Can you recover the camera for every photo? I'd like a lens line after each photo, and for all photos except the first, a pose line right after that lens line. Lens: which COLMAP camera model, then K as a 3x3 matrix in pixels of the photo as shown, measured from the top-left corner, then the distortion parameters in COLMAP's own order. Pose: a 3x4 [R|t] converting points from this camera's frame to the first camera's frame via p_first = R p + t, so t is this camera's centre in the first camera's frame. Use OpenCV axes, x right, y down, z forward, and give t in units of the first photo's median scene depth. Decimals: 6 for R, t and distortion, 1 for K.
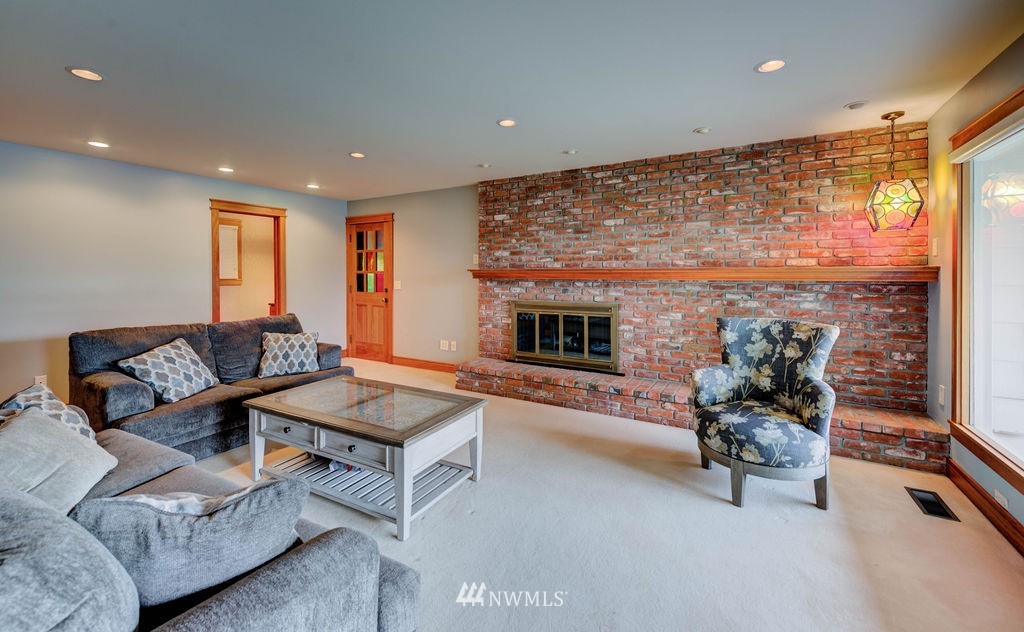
lens RADIAL K [[407.6, 0, 511.8], [0, 407.6, 275.6], [0, 0, 1]] dist [-0.000244, -0.000139]
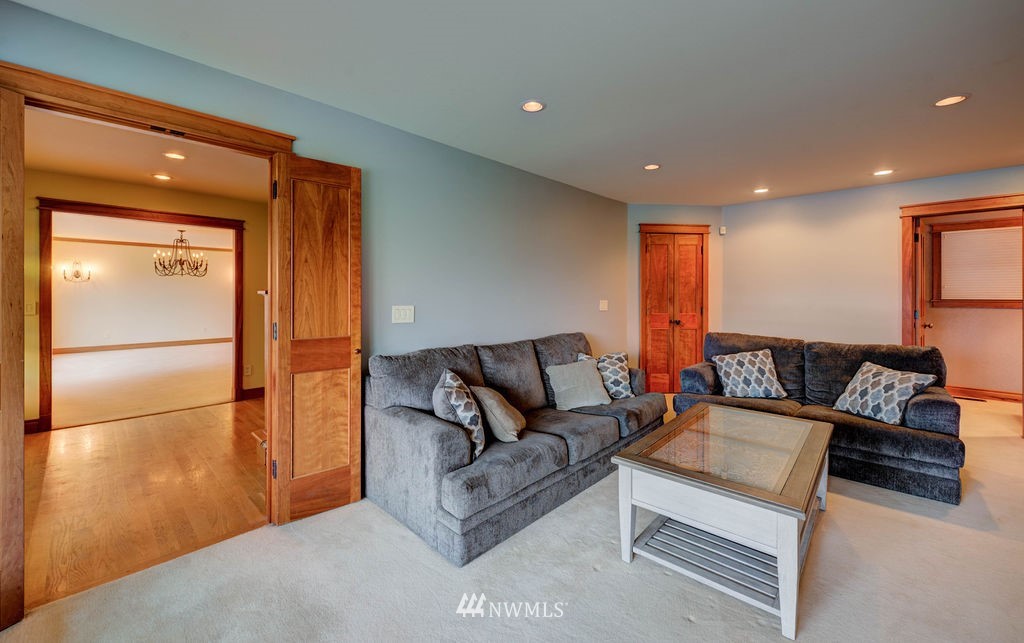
lens RADIAL K [[409.0, 0, 507.1], [0, 409.0, 295.0], [0, 0, 1]] dist [0.001501, -0.000070]
pose [[-0.236061, 0.004431, -0.971728, 0.327474], [-0.007763, 0.999949, 0.006445, 0.002326], [0.971707, 0.009065, -0.236014, 0.411011]]
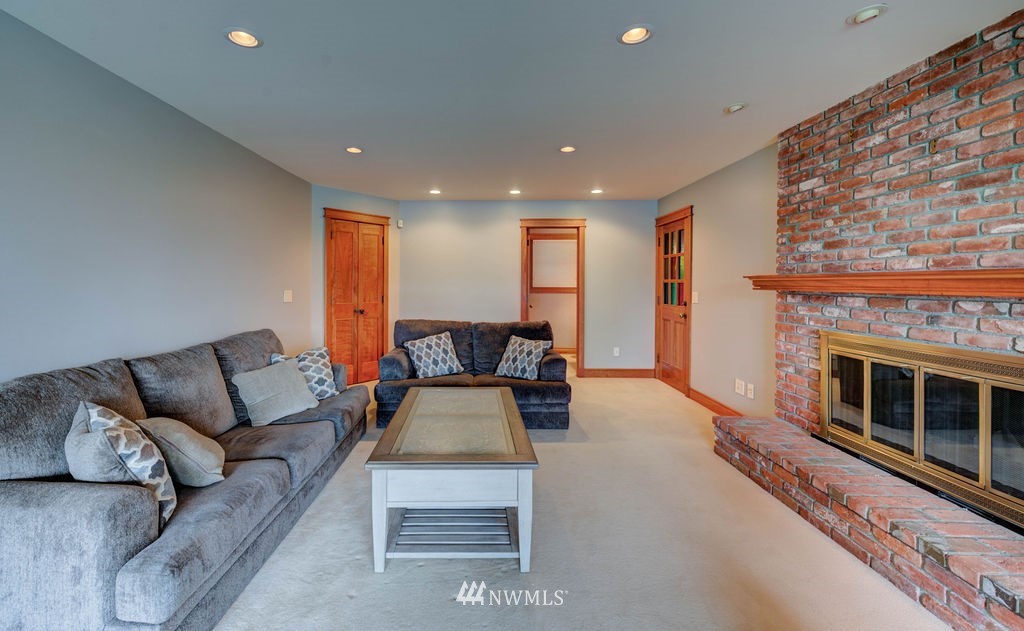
lens RADIAL K [[421.9, 0, 474.4], [0, 421.9, 287.5], [0, 0, 1]] dist [-0.001298, -0.000841]
pose [[0.482128, 0.011855, -0.876021, 0.282373], [-0.009893, 0.999918, 0.008087, 0.002596], [0.876045, 0.004767, 0.482206, 0.314016]]
